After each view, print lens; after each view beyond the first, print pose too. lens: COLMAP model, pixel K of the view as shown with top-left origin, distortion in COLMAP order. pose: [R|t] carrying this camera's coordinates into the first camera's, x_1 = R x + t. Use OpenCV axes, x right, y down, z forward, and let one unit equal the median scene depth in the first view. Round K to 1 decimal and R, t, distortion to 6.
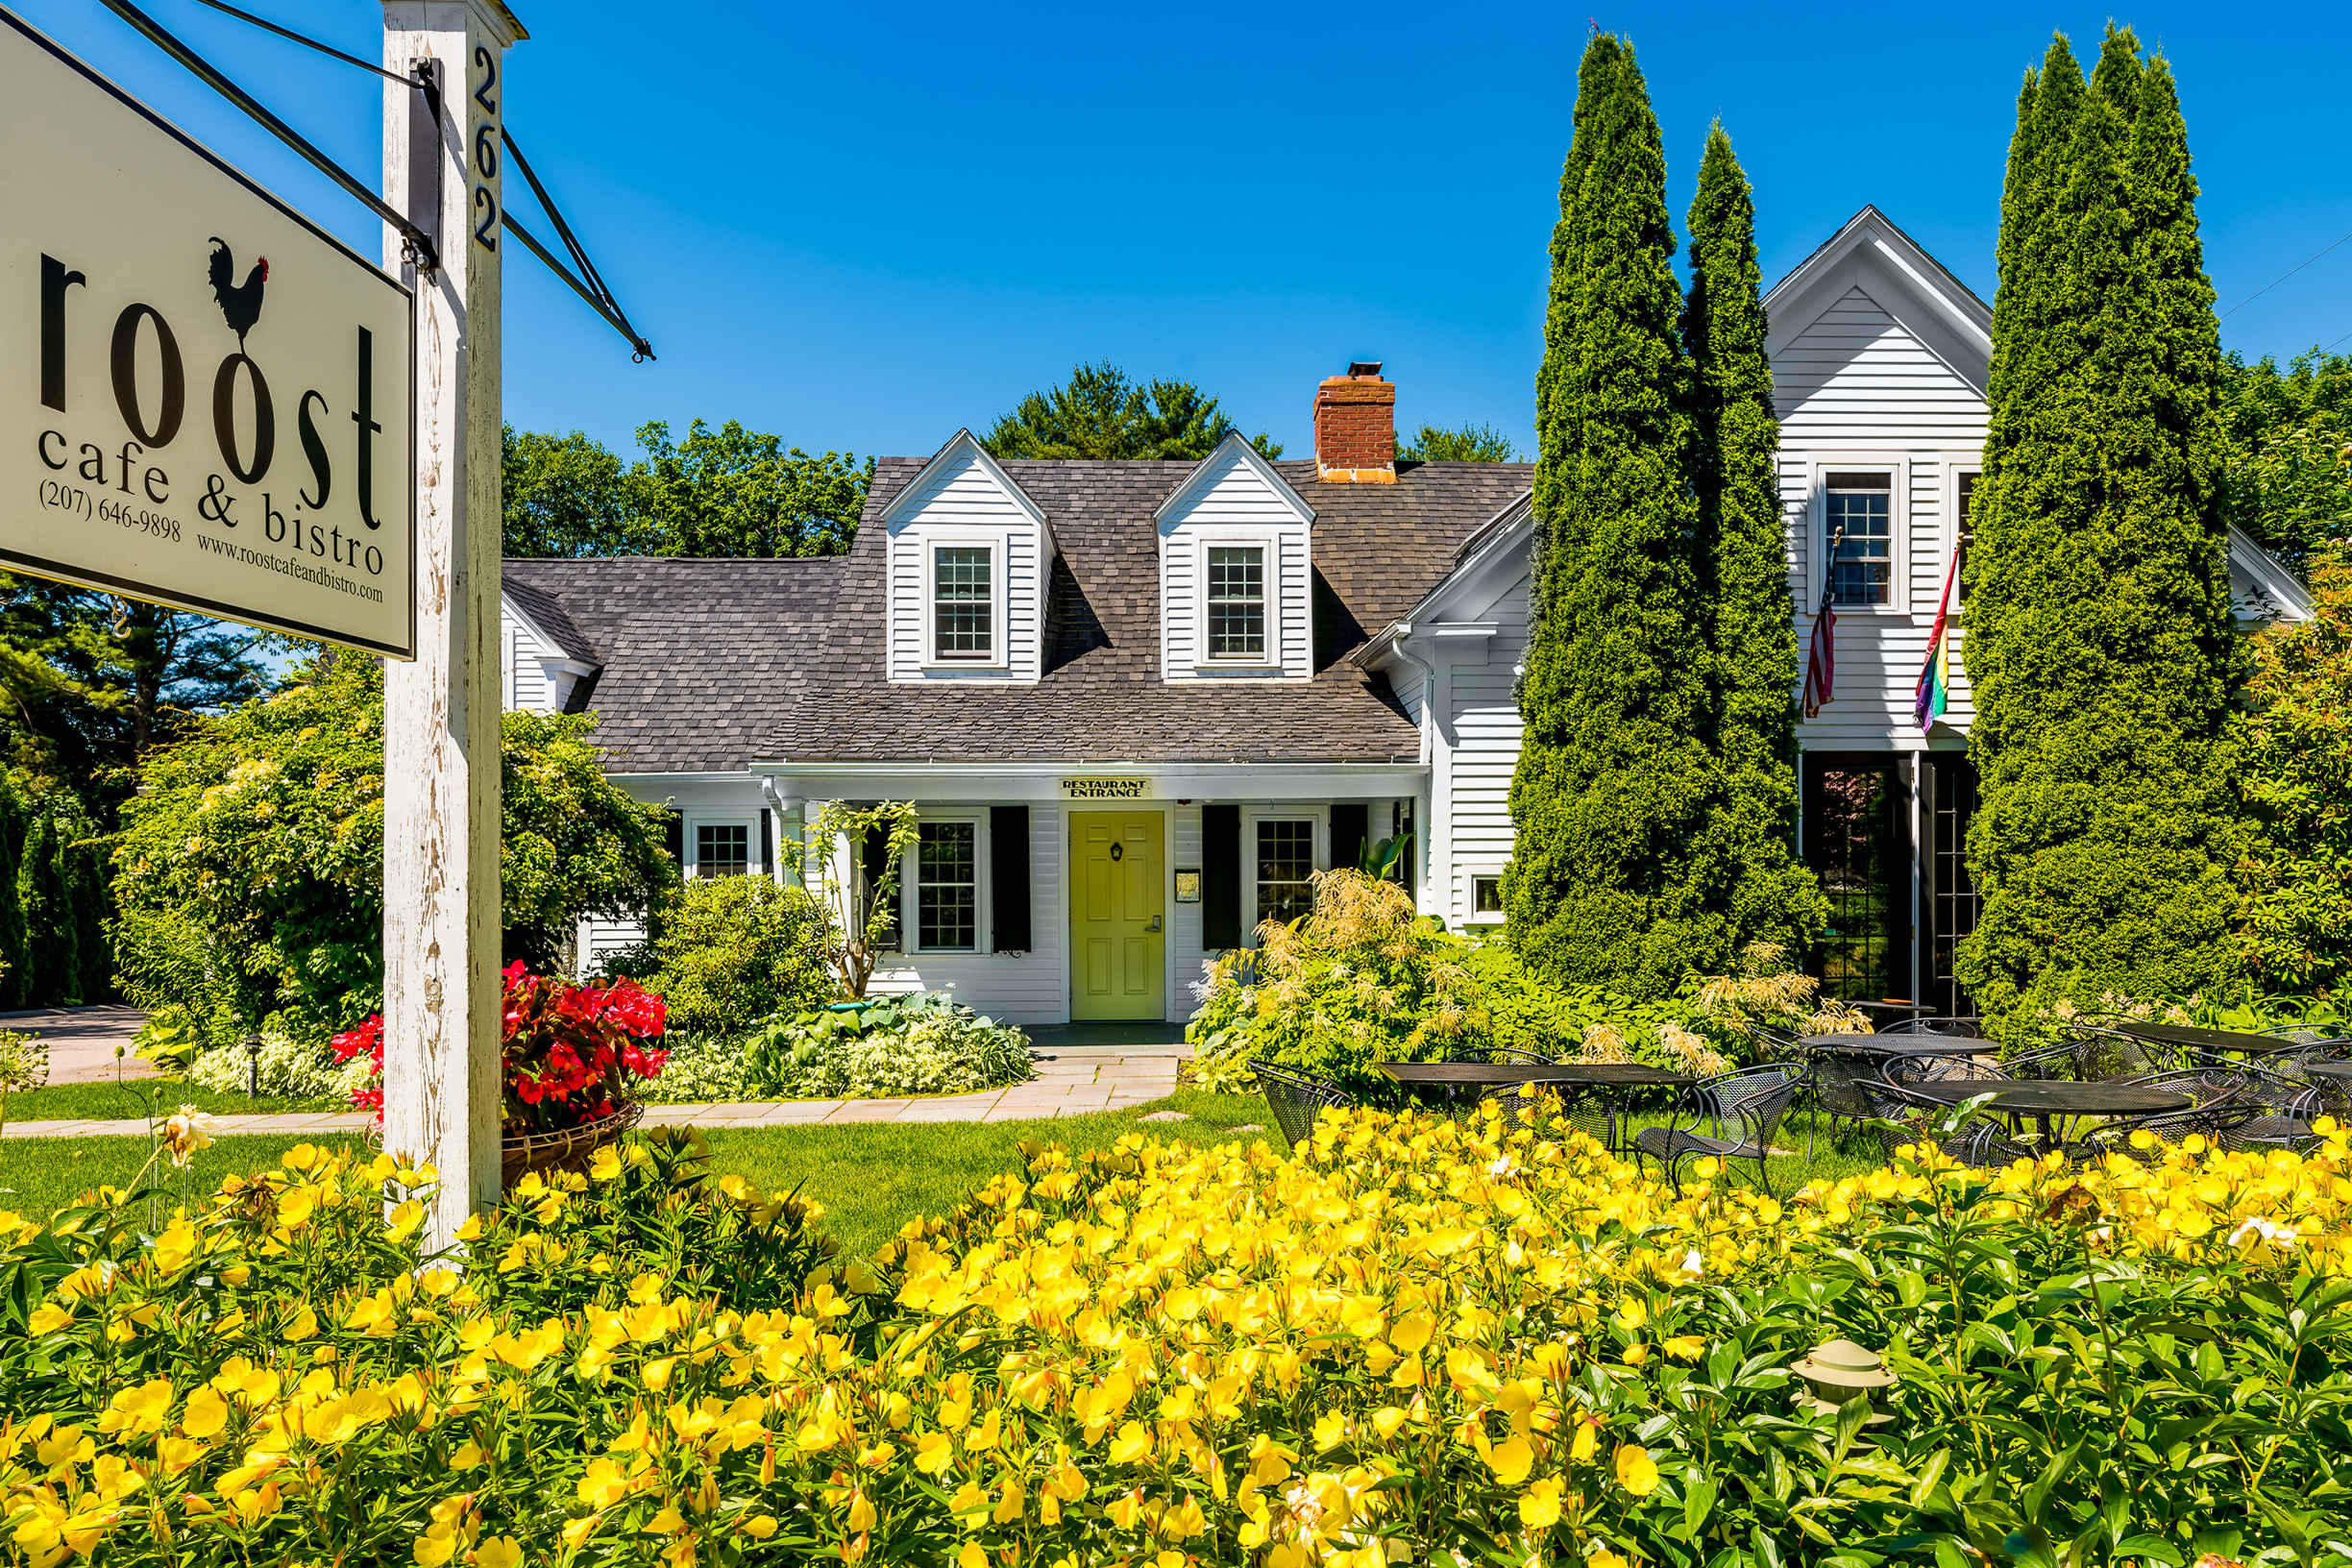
lens RADIAL K [[1535.4, 0, 1225.6], [0, 1535.4, 845.2], [0, 0, 1]] dist [-0.010068, -0.000020]
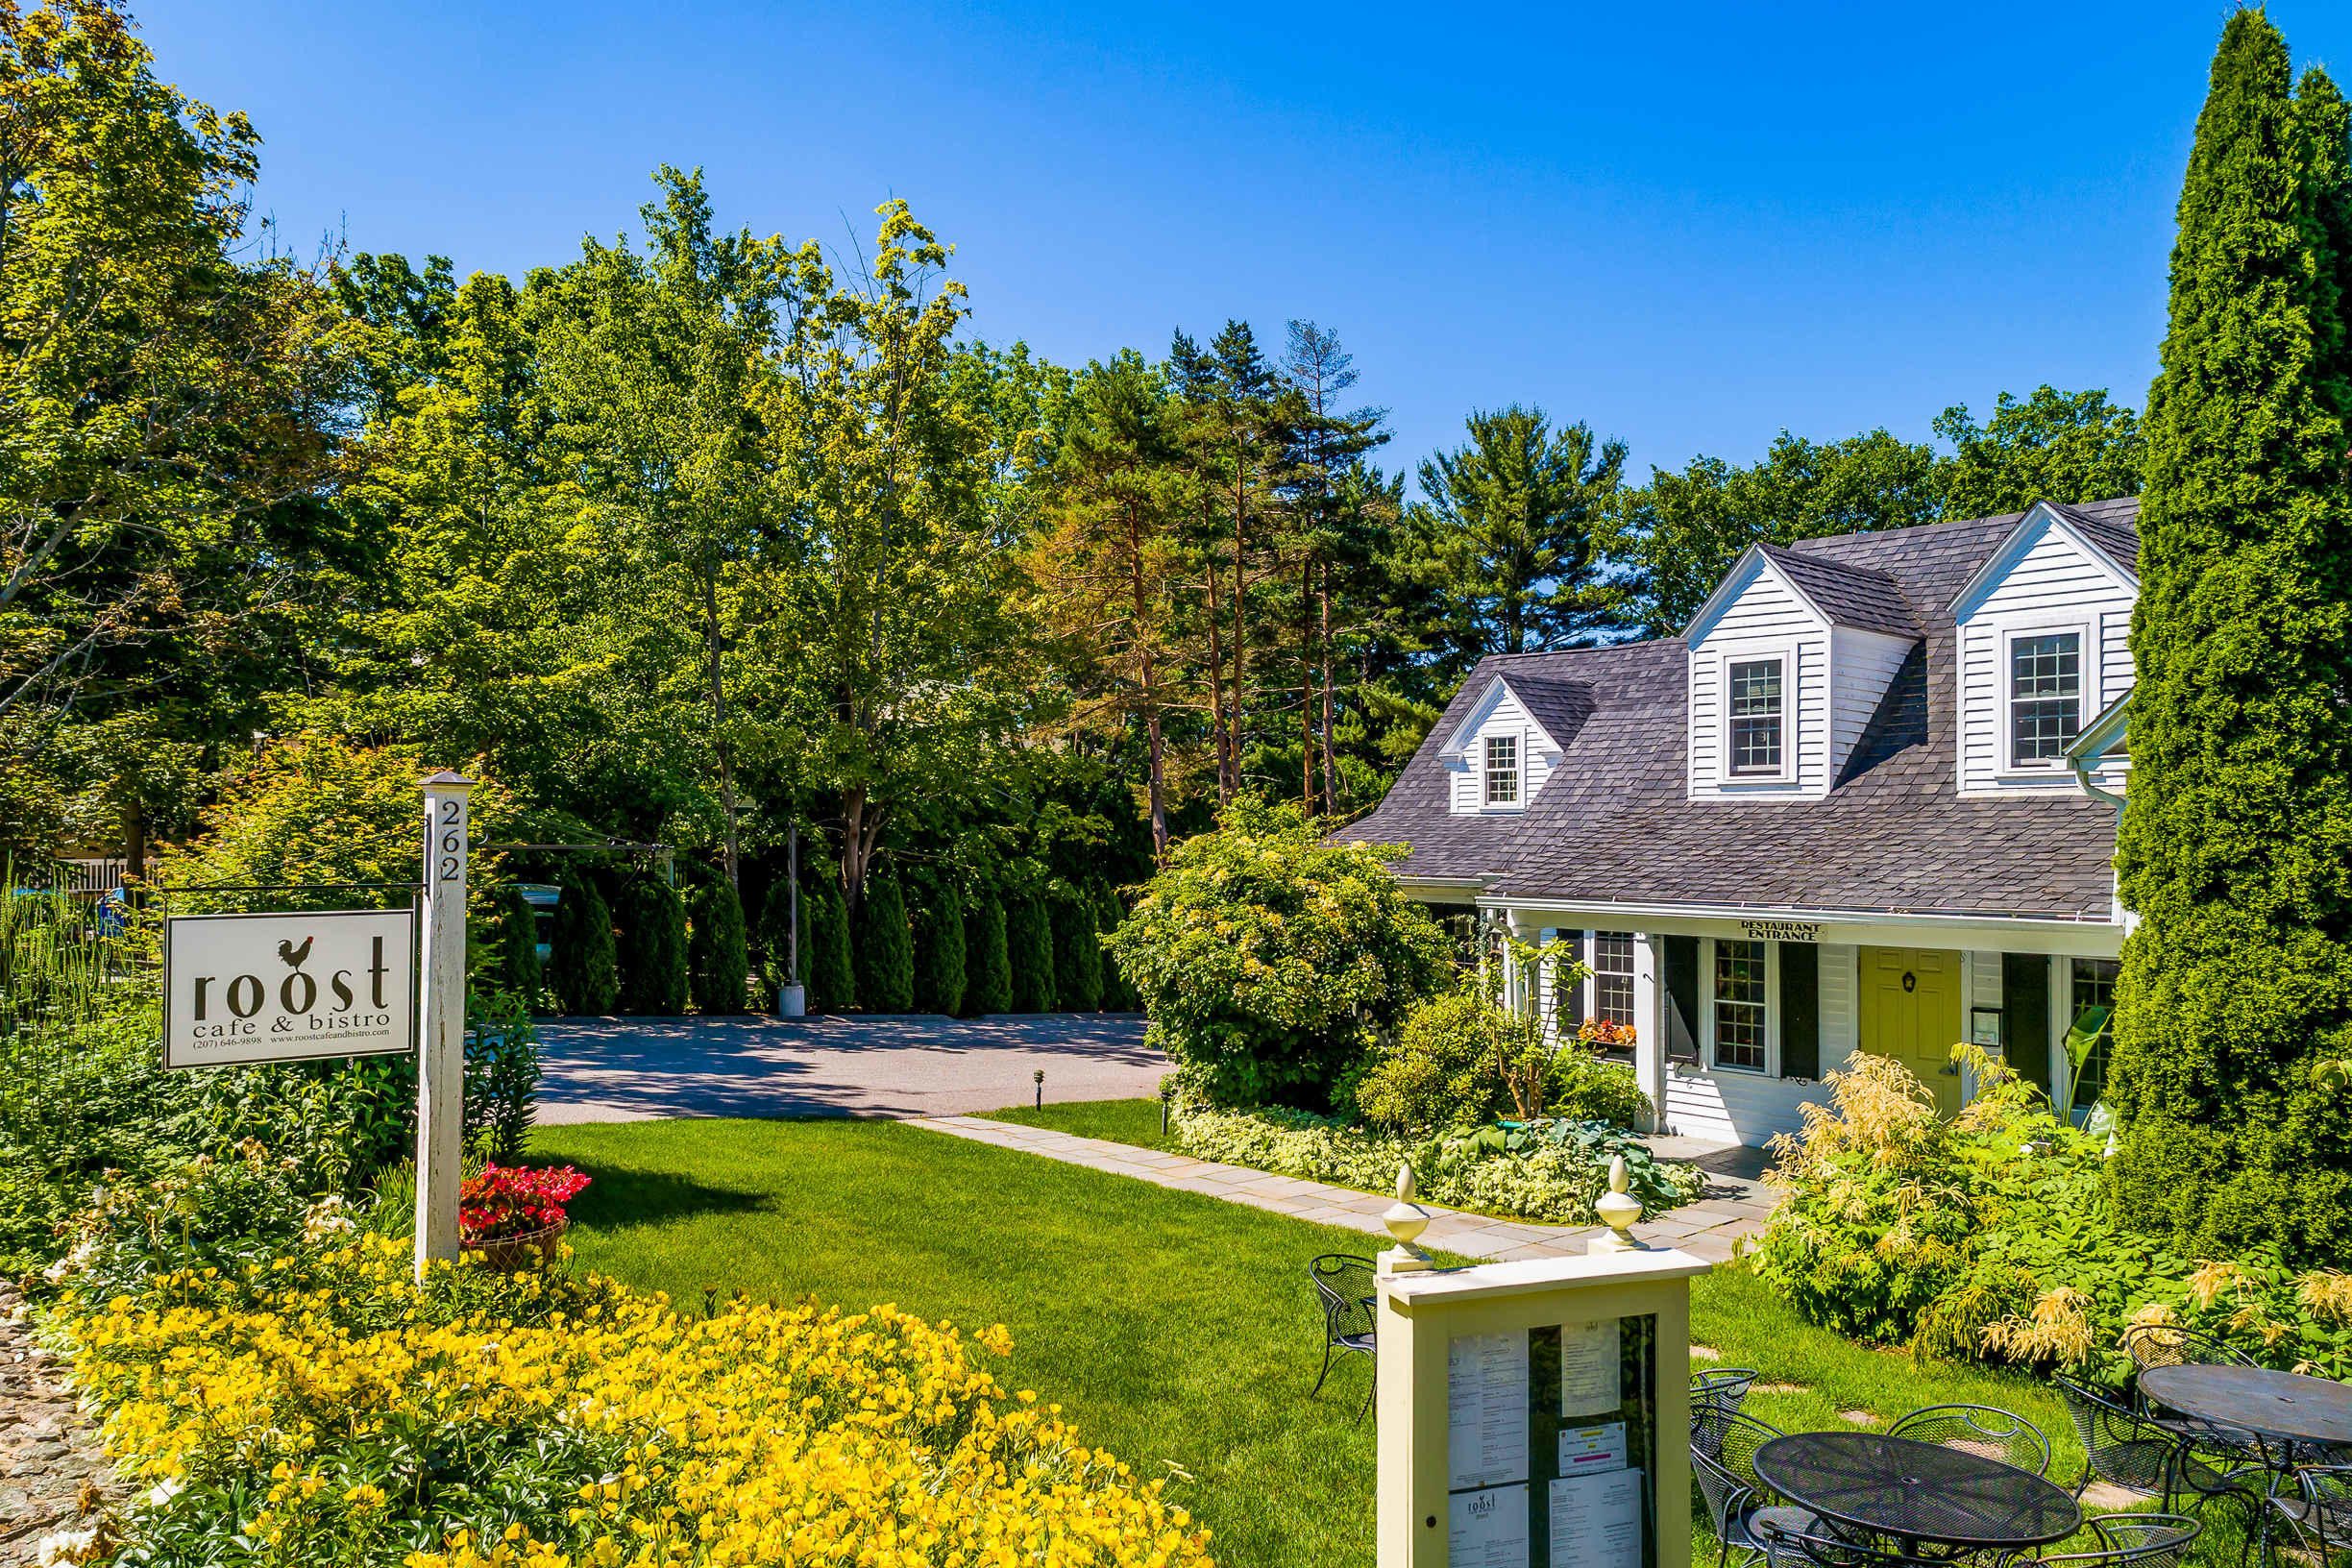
lens RADIAL K [[1678.0, 0, 1183.3], [0, 1678.0, 784.8], [0, 0, 1]] dist [0.008553, 0.007720]
pose [[0.624403, -0.017699, -0.780902, 0.442088], [-0.001490, 0.999714, -0.023849, -0.088385], [0.781101, 0.016055, 0.624199, 0.039474]]
